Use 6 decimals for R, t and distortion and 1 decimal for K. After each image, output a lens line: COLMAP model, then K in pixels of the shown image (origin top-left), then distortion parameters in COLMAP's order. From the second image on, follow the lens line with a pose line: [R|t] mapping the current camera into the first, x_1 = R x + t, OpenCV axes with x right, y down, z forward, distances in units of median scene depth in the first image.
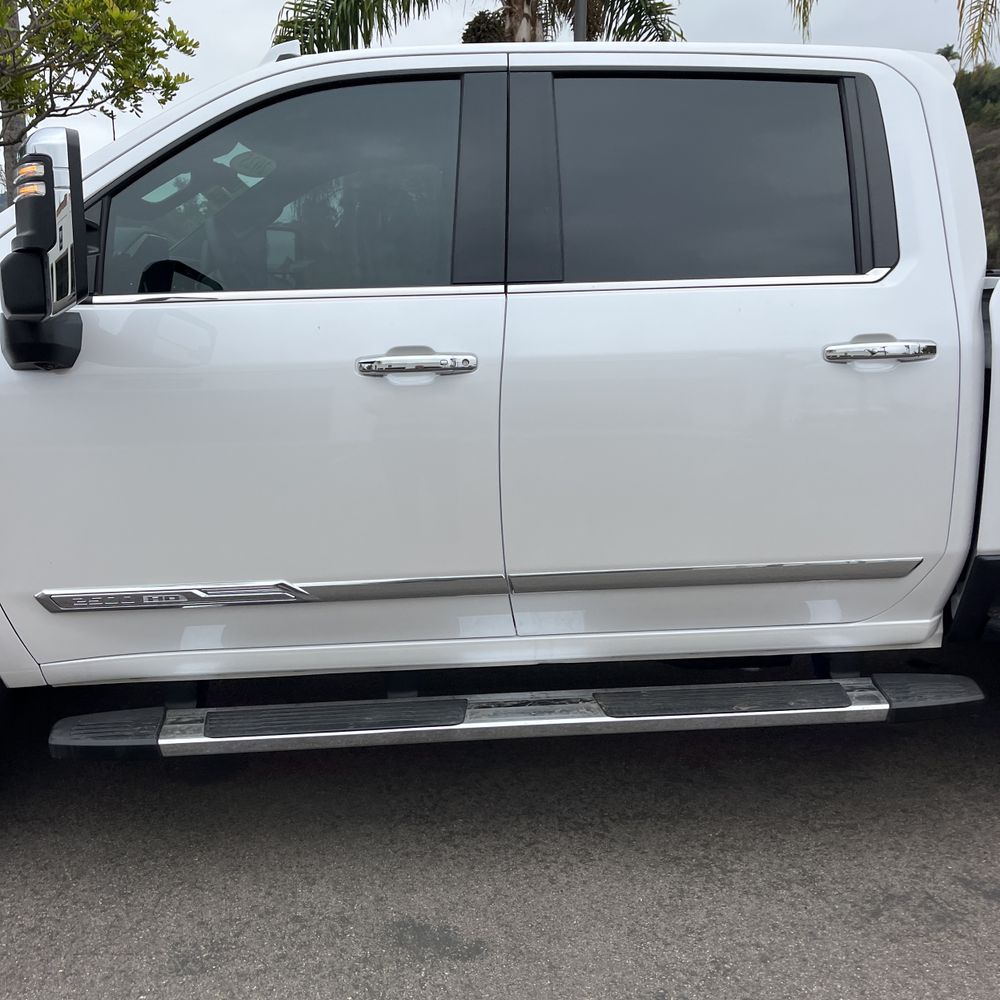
lens RADIAL K [[1118.0, 0, 490.2], [0, 1118.0, 503.0], [0, 0, 1]] dist [0.052427, -0.066893]
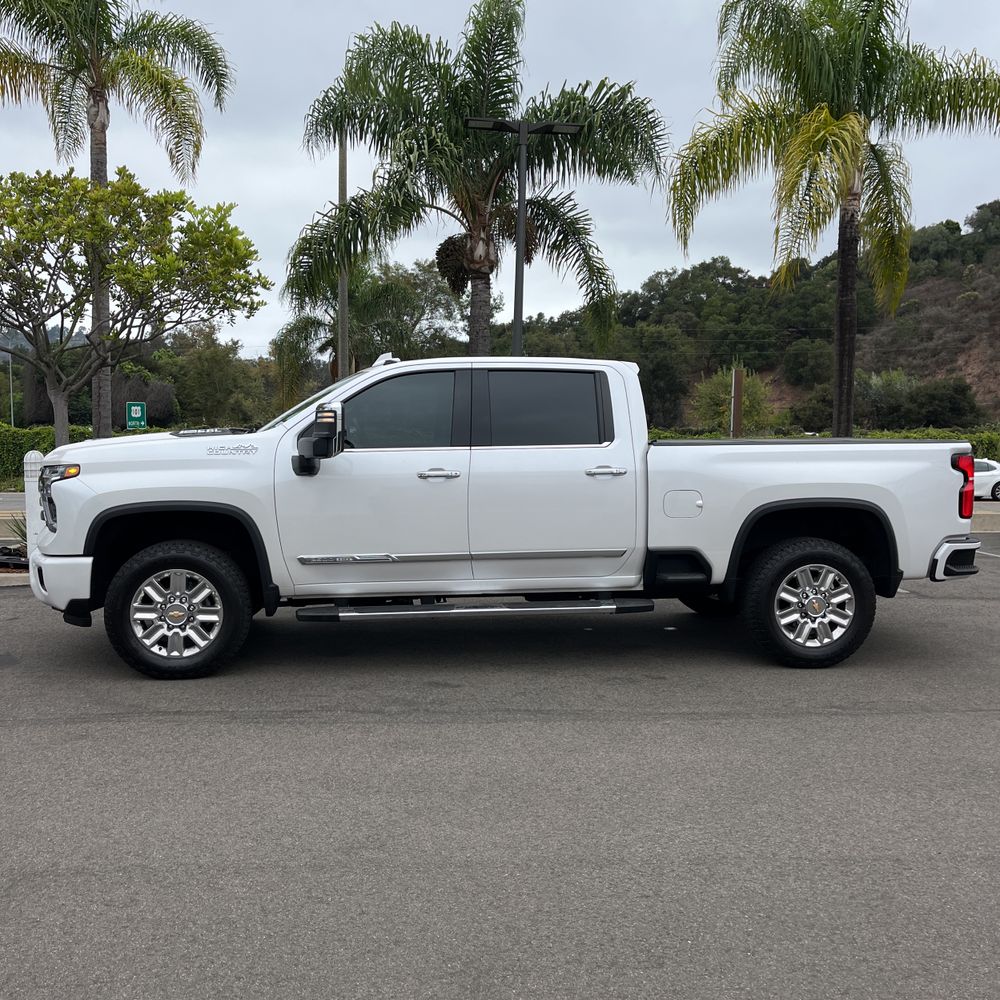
lens RADIAL K [[1118.0, 0, 490.2], [0, 1118.0, 503.0], [0, 0, 1]] dist [0.052427, -0.066893]
pose [[0.999288, 0.007498, 0.036964, -0.034966], [-0.003072, 0.992965, -0.118372, 0.247451], [-0.037591, 0.118174, 0.992281, -1.580492]]
